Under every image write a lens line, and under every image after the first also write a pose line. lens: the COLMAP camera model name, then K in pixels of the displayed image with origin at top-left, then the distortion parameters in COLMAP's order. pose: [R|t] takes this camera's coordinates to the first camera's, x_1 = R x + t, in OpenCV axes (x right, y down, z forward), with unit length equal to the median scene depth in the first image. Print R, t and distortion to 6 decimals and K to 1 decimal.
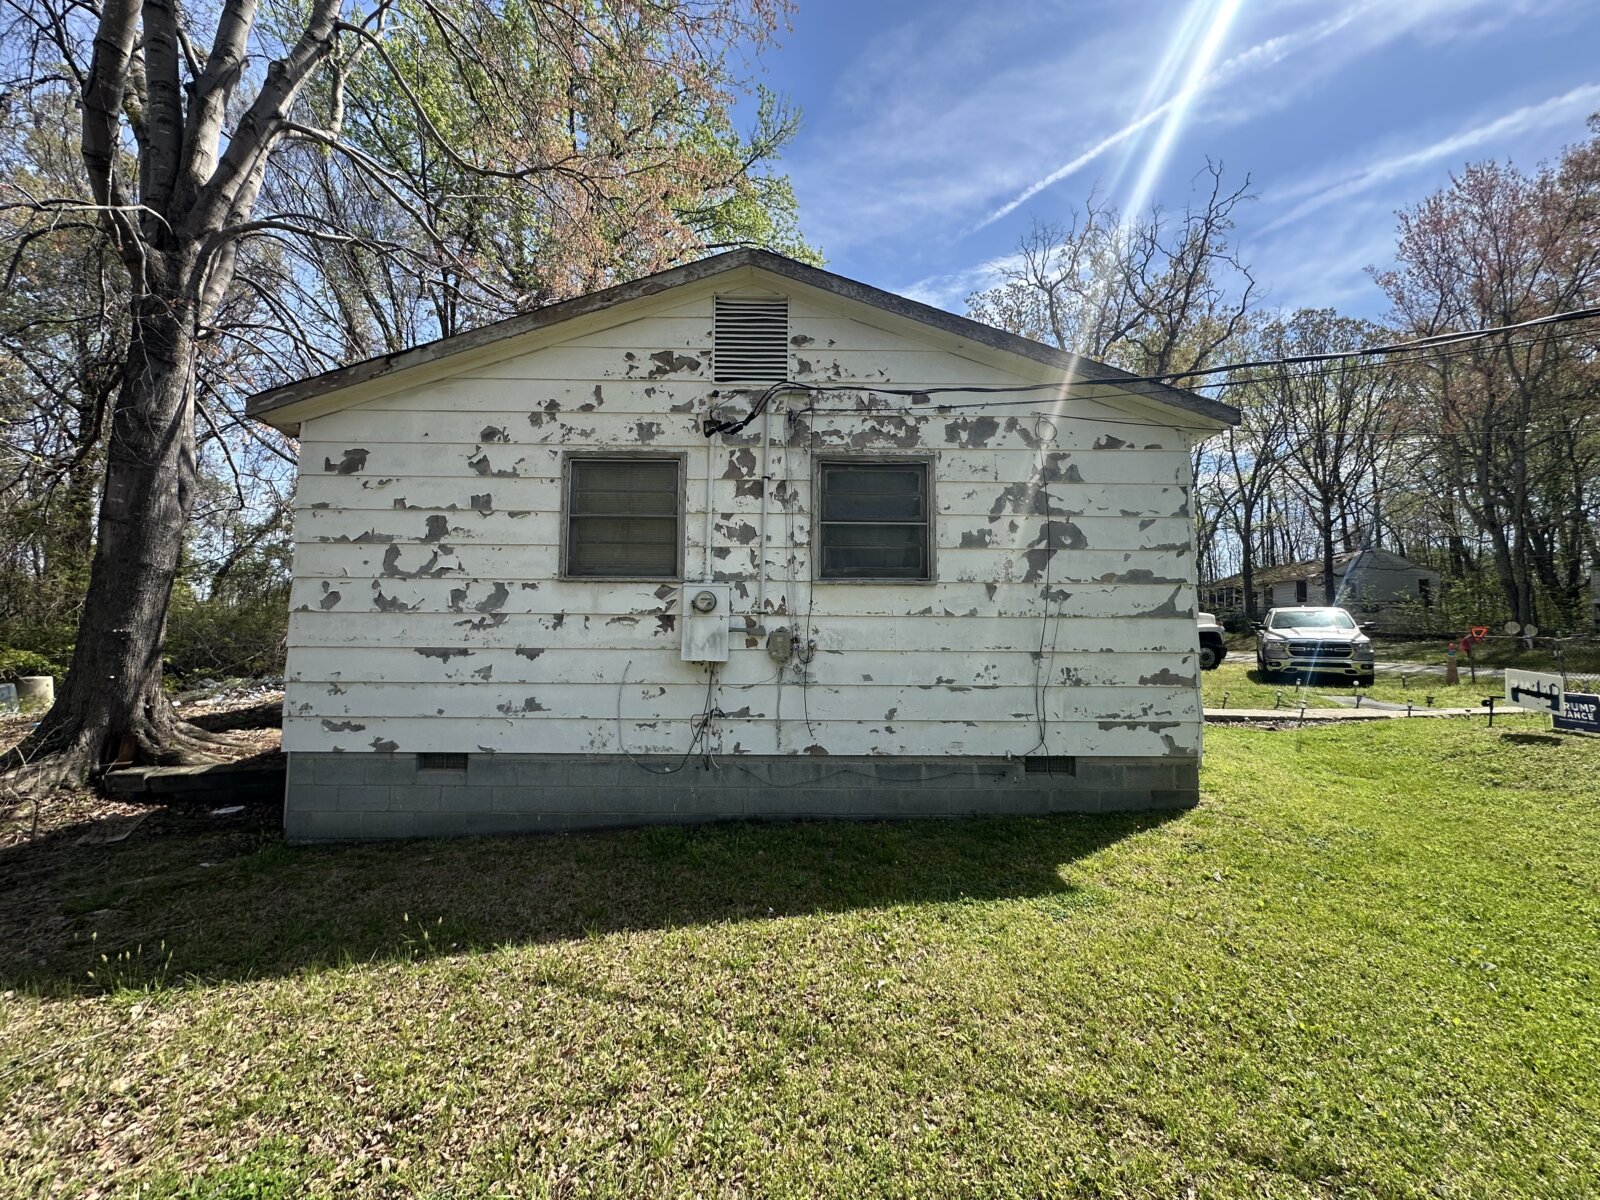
lens RADIAL K [[638.6, 0, 800.0], [0, 638.6, 600.0], [0, 0, 1]] dist [-0.009437, -0.000251]
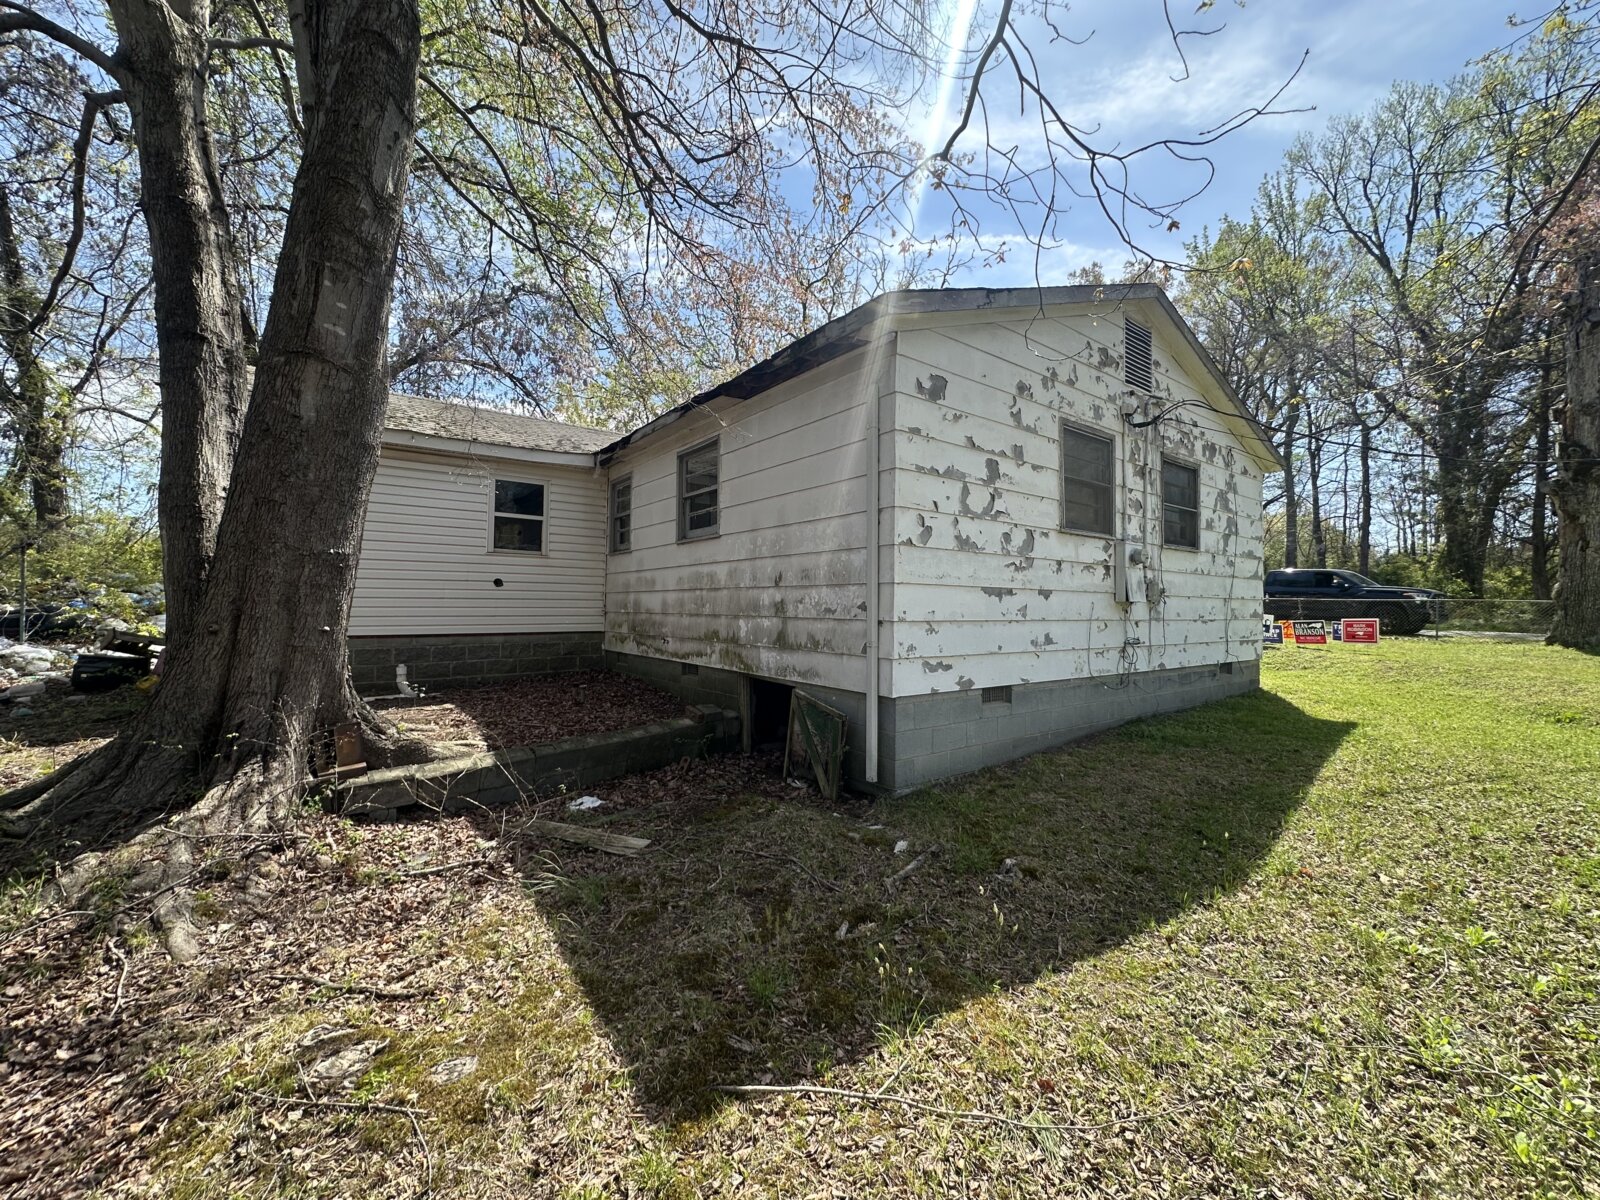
lens RADIAL K [[638.6, 0, 800.0], [0, 638.6, 600.0], [0, 0, 1]] dist [-0.009437, -0.000251]
pose [[0.811870, 0.009944, 0.583753, -1.429060], [-0.047603, 0.997653, 0.049210, 0.058648], [-0.581894, -0.067741, 0.810438, 0.333946]]
